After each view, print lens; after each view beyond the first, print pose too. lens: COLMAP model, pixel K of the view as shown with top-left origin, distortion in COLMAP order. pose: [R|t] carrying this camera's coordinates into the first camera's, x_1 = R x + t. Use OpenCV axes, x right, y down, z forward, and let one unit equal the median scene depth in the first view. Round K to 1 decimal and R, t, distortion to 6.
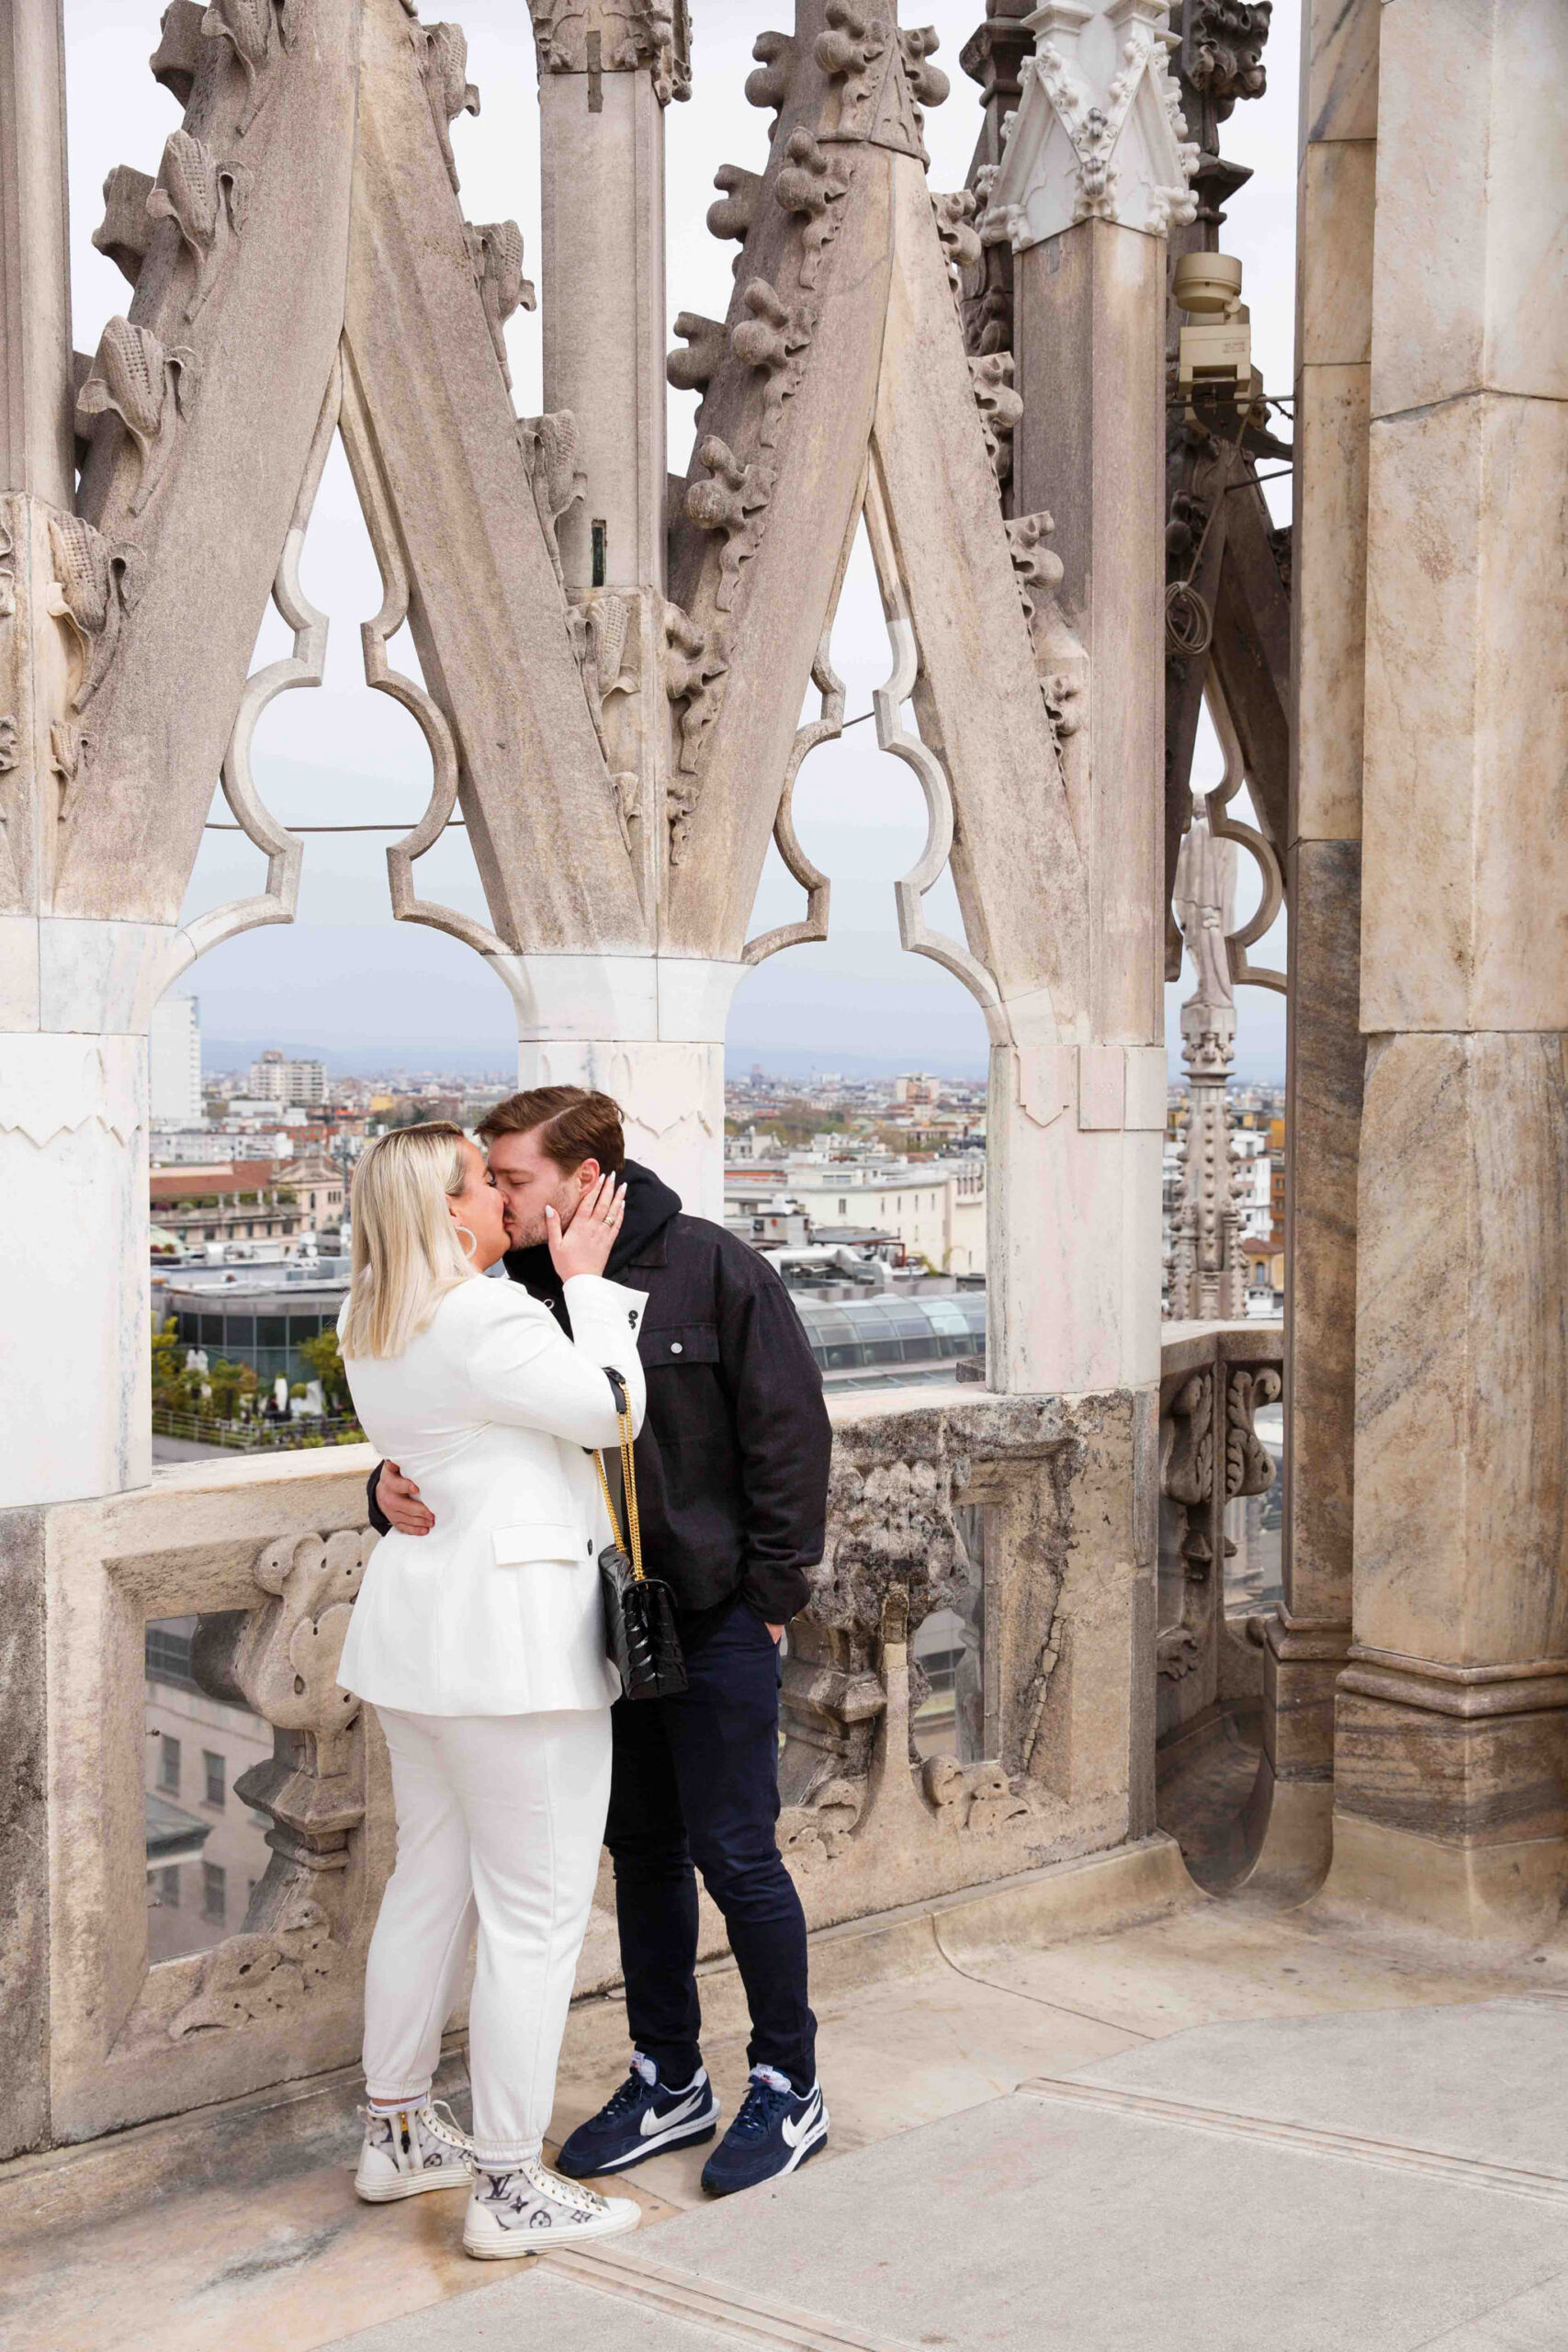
lens RADIAL K [[2497.3, 0, 786.2], [0, 2497.3, 1182.9], [0, 0, 1]] dist [0.009266, 0.113167]
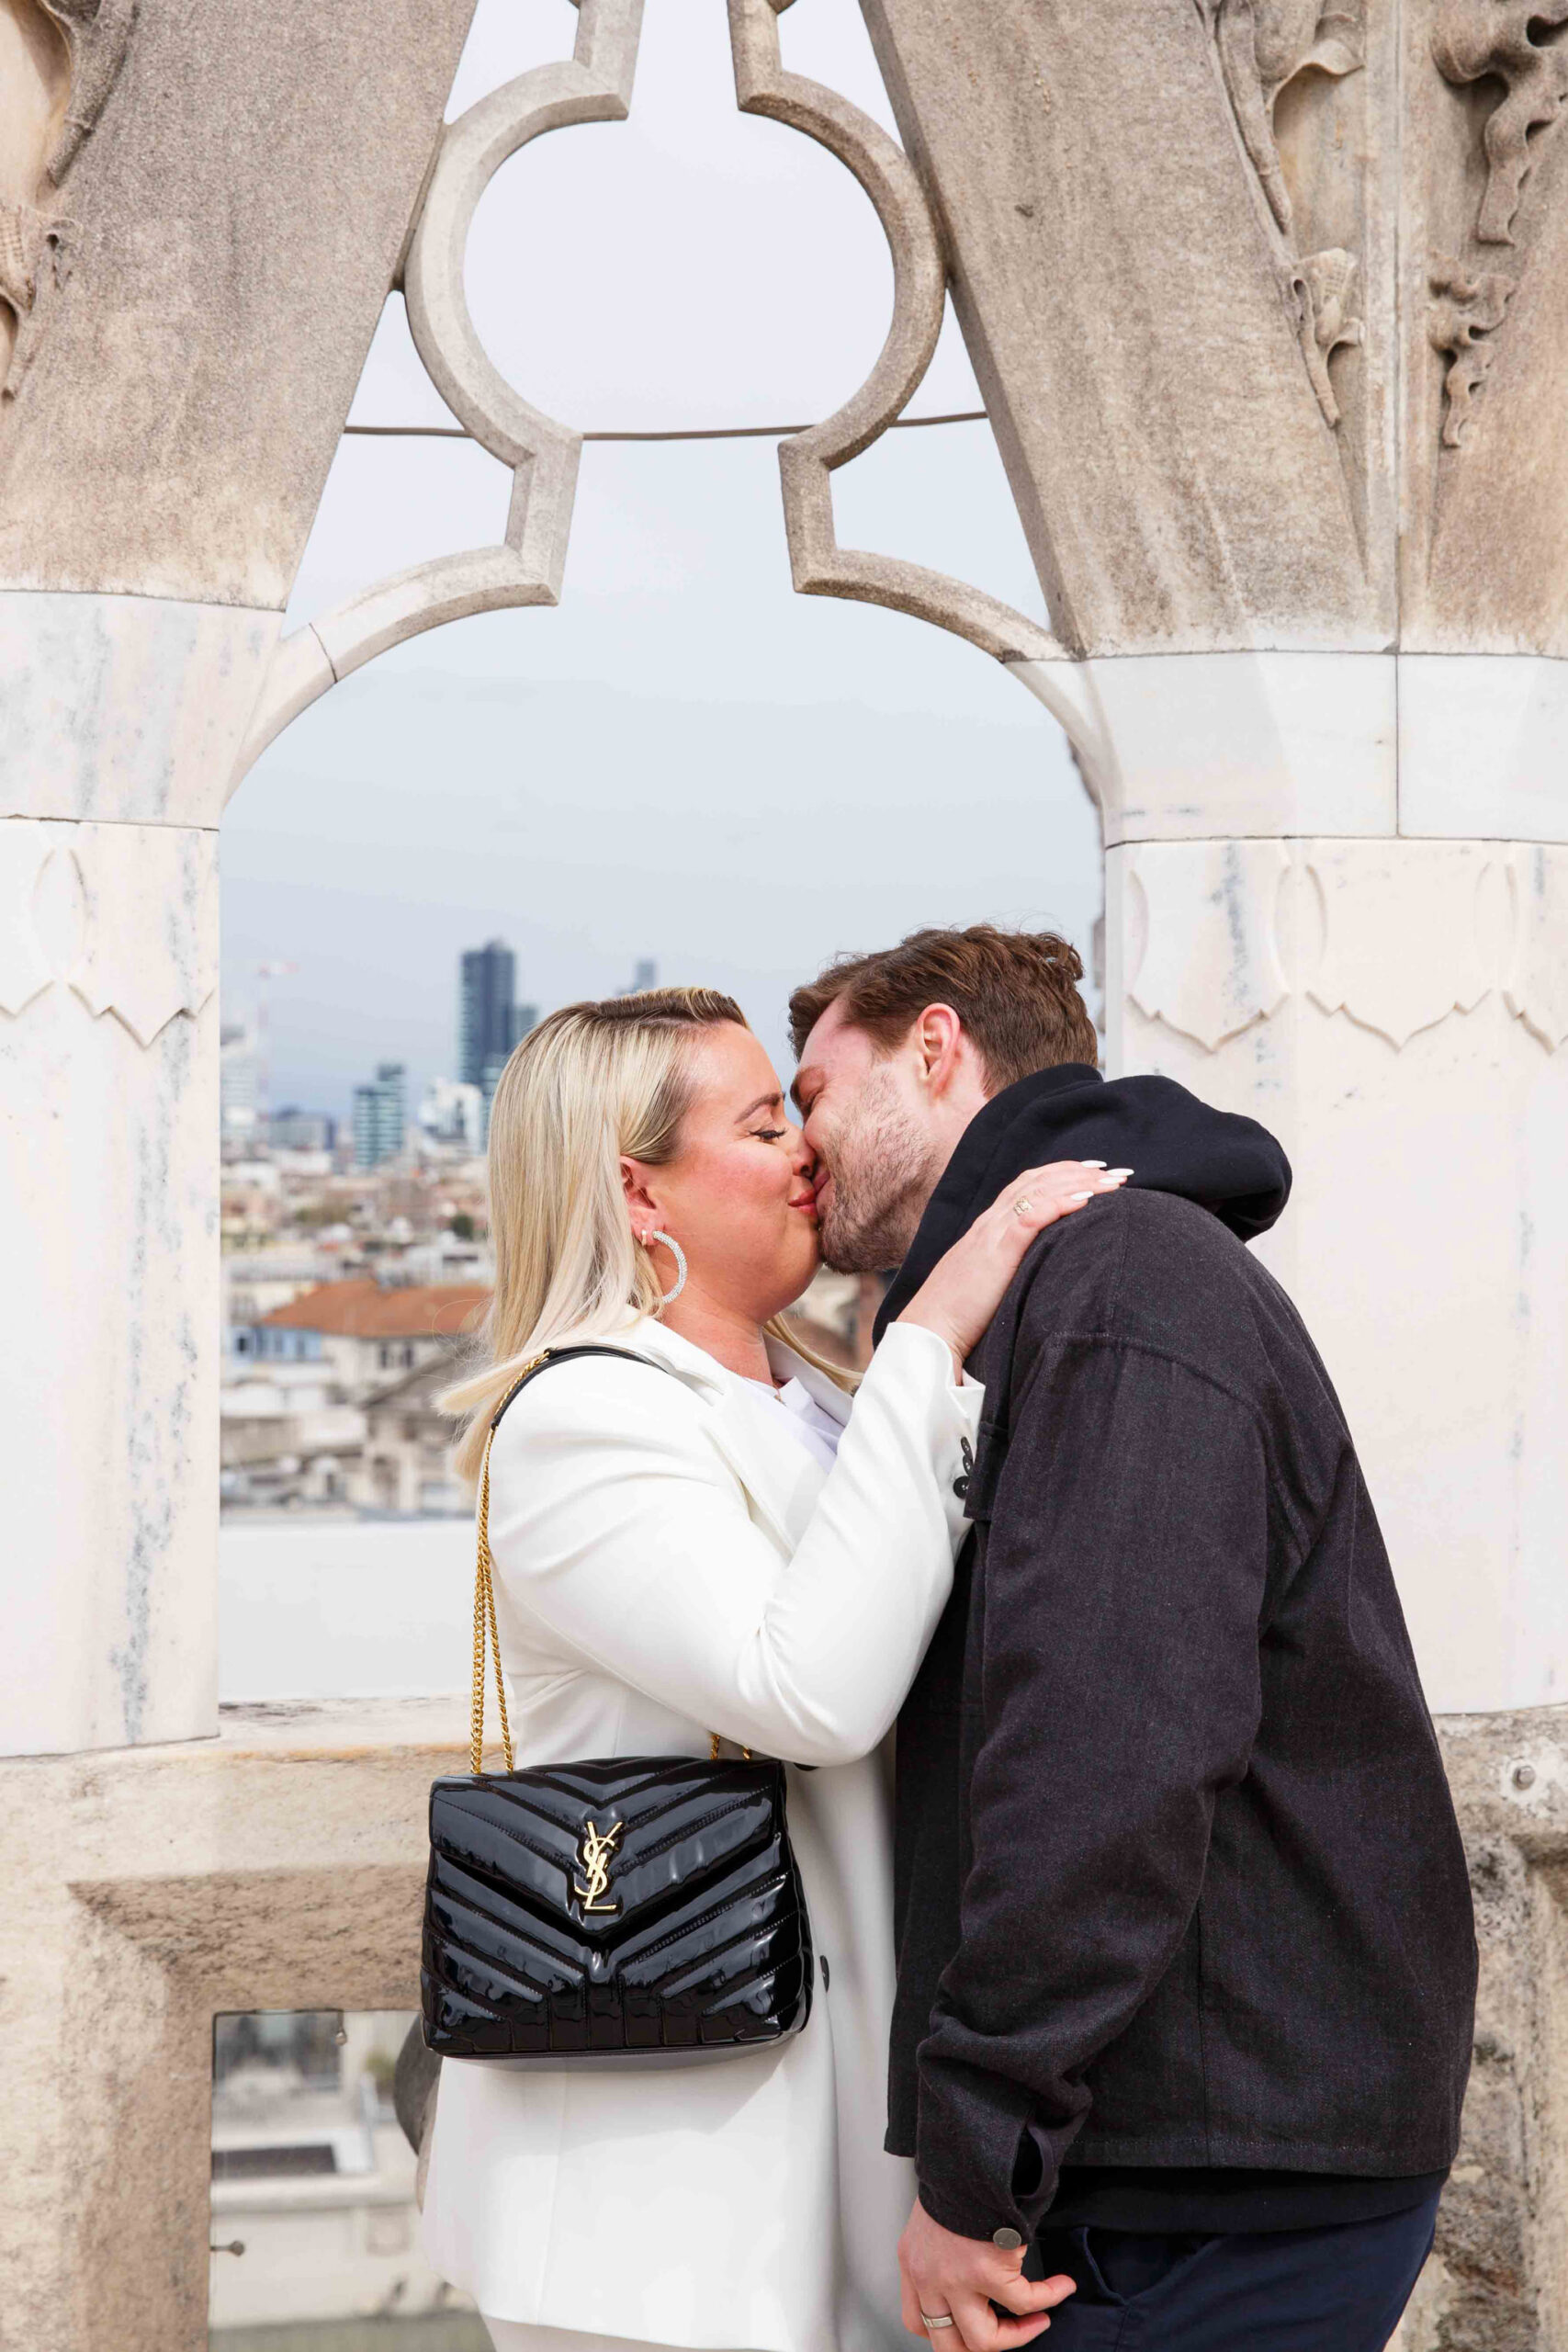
lens RADIAL K [[3657.5, 0, 788.3], [0, 3657.5, 1133.7], [0, 0, 1]] dist [0.087005, 0.179921]
pose [[0.873161, -0.003264, -0.487420, 0.162209], [-0.017212, 0.999147, -0.037524, 0.021954], [0.487127, 0.041155, 0.872361, 0.338145]]
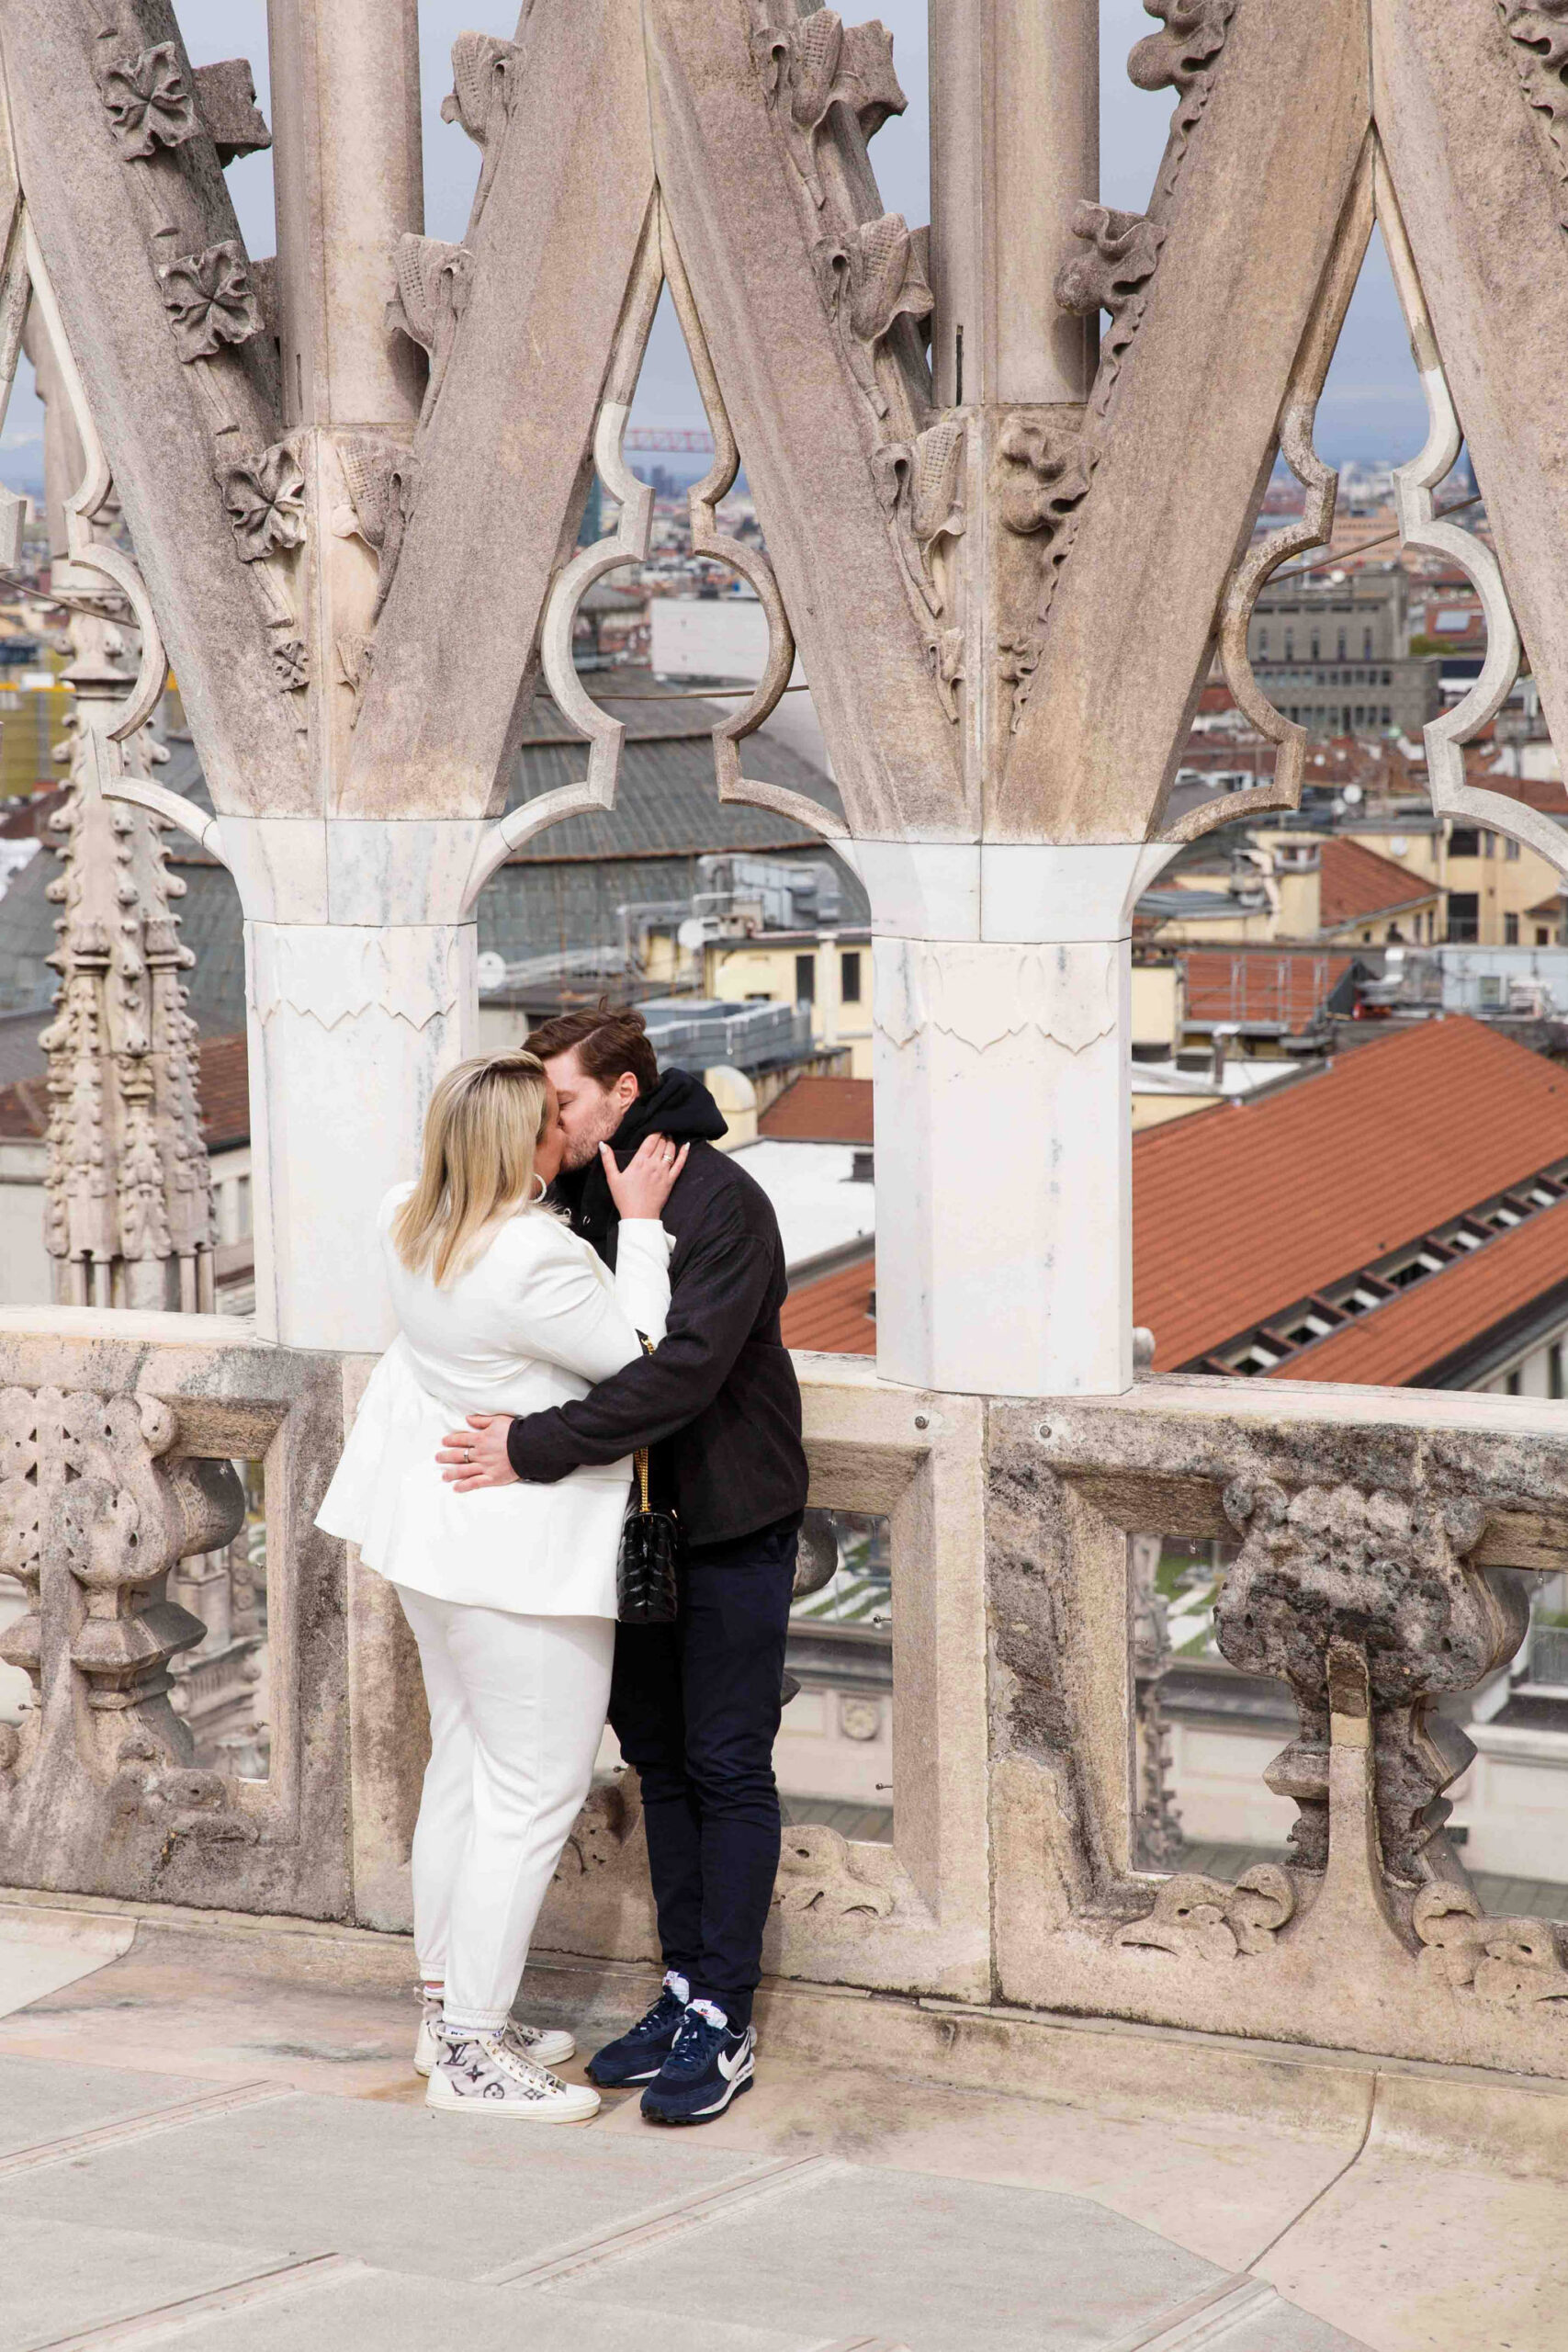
lens RADIAL K [[4619.7, 0, 784.0], [0, 4619.7, 1176.0], [0, 0, 1]] dist [0.240211, -0.024624]
pose [[0.455812, 0.119417, -0.882029, 1.227378], [-0.019711, 0.992070, 0.124130, -0.159241], [0.889858, -0.039194, 0.454552, 0.194198]]
